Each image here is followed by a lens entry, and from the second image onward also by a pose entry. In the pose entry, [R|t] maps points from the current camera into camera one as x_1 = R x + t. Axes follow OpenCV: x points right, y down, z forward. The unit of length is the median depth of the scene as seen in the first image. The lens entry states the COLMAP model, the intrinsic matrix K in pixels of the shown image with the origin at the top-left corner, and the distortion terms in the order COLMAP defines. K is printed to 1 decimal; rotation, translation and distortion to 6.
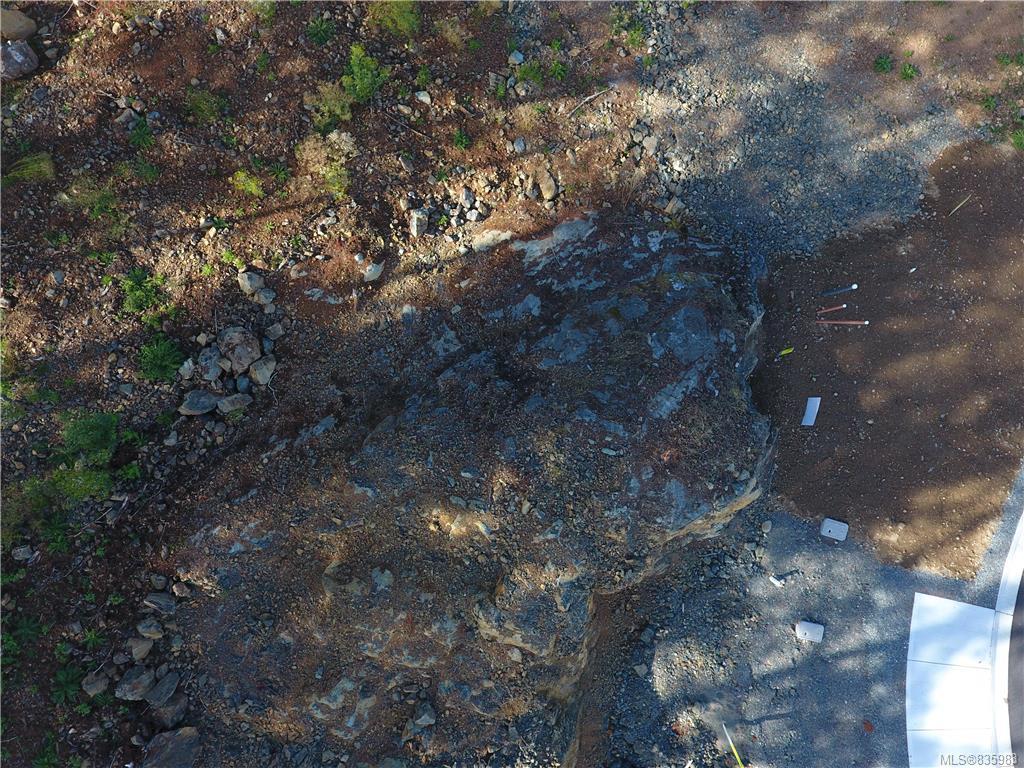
lens RADIAL K [[600.0, 0, 512.9], [0, 600.0, 381.3], [0, 0, 1]] dist [-0.000035, -0.003771]
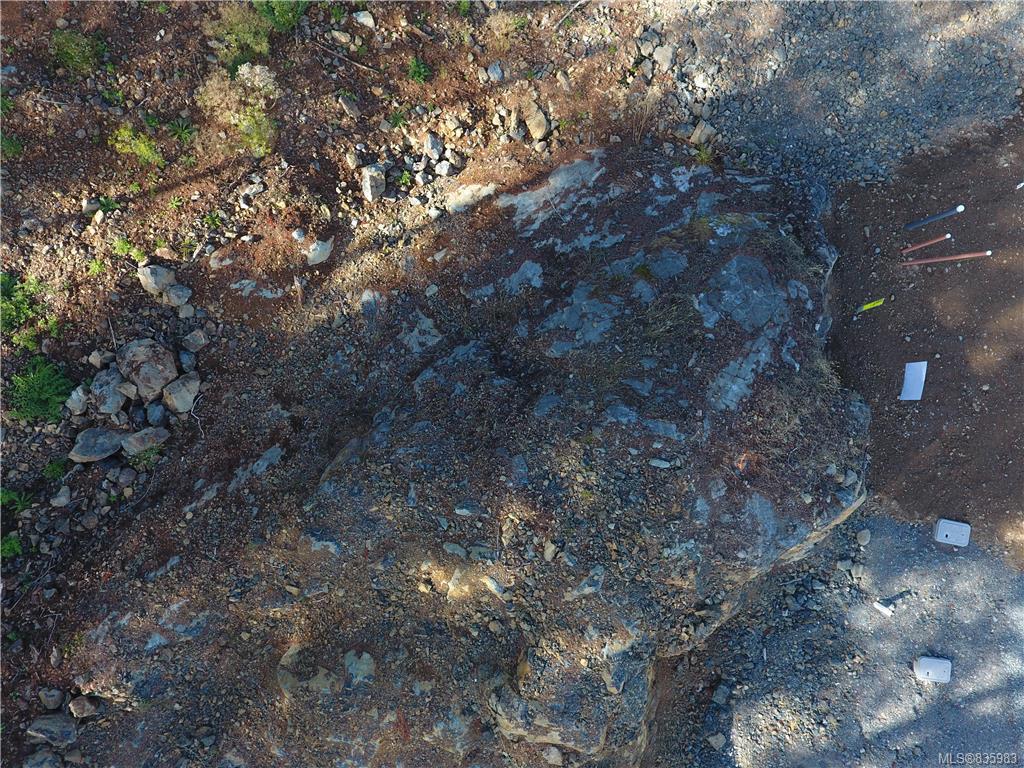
lens RADIAL K [[600.0, 0, 512.9], [0, 600.0, 381.3], [0, 0, 1]] dist [-0.000035, -0.003771]
pose [[0.995835, -0.091174, -0.000136, -0.002533], [0.091173, 0.995835, -0.000561, 0.004749], [0.000187, 0.000546, 1.000000, 0.243832]]
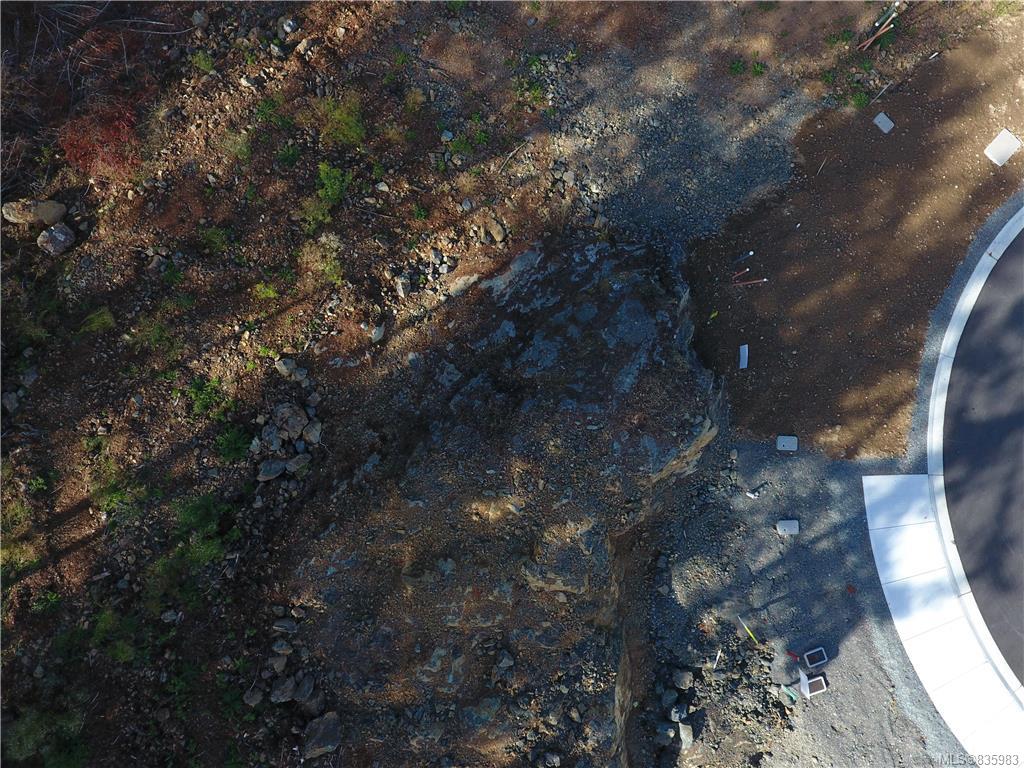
lens RADIAL K [[600.0, 0, 512.9], [0, 600.0, 381.3], [0, 0, 1]] dist [-0.000035, -0.003771]
pose [[0.969532, -0.244957, 0.002143, 0.012238], [0.244956, 0.969534, 0.000428, -0.018590], [-0.002182, 0.000110, 0.999998, -0.251926]]
